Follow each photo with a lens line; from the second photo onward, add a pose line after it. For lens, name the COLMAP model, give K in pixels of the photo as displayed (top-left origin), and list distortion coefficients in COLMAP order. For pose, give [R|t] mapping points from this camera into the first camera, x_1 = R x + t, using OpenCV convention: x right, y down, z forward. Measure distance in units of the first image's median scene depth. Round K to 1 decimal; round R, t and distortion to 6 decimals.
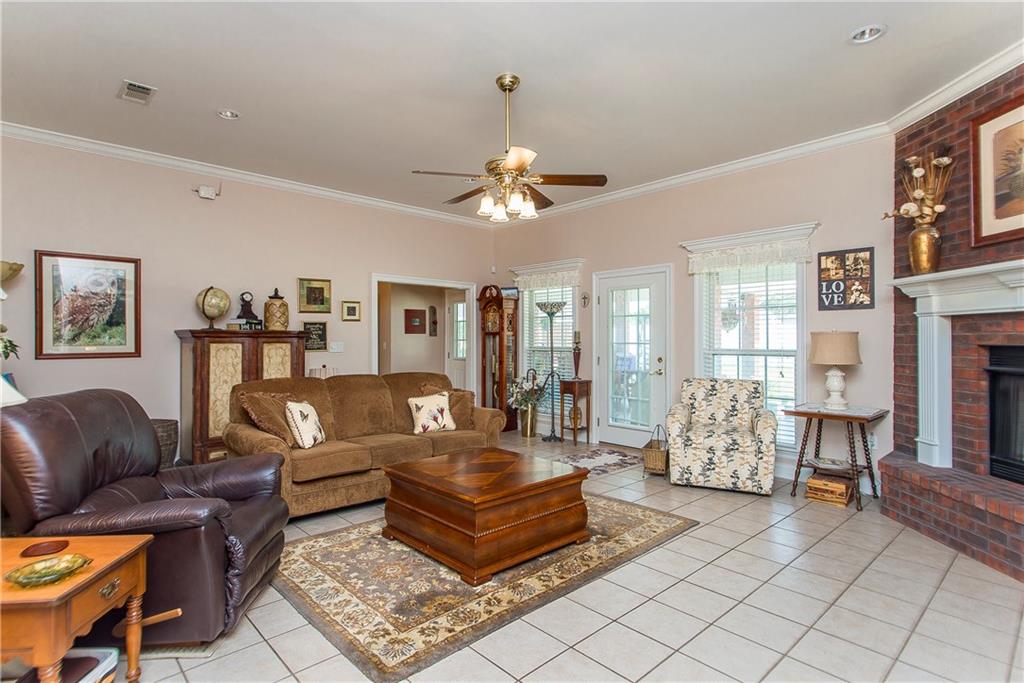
lens RADIAL K [[520.5, 0, 494.7], [0, 520.5, 338.1], [0, 0, 1]] dist [0.000951, -0.000163]
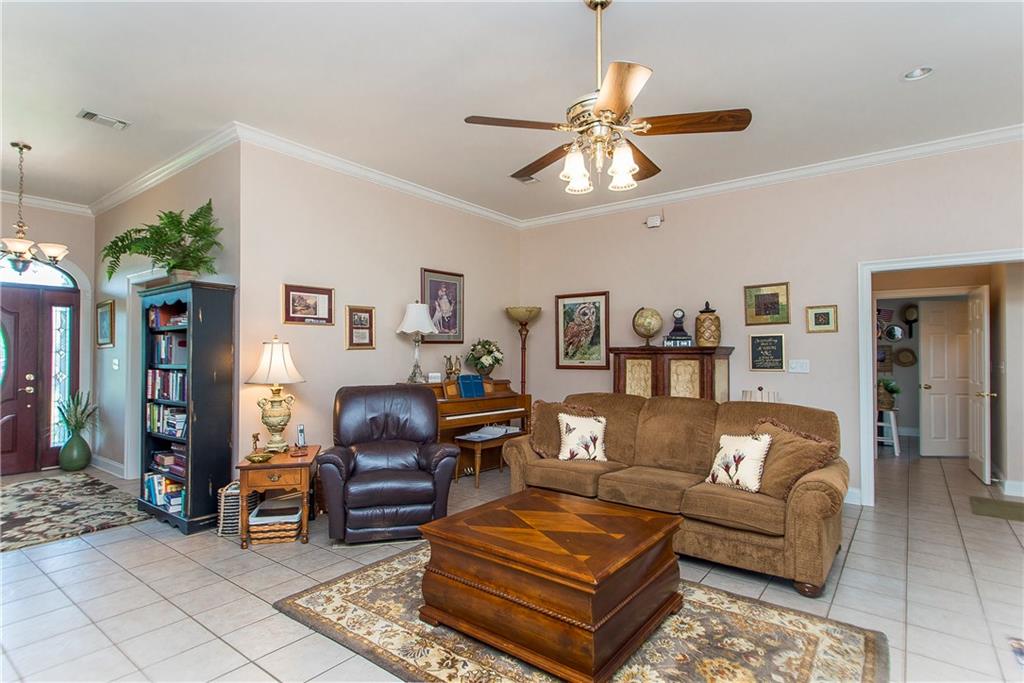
lens RADIAL K [[520.5, 0, 494.7], [0, 520.5, 338.1], [0, 0, 1]] dist [0.000951, -0.000163]
pose [[0.167211, -0.041242, -0.985058, 0.543818], [-0.011269, 0.998980, -0.043737, 0.018991], [0.985857, 0.018414, 0.166576, 0.592866]]
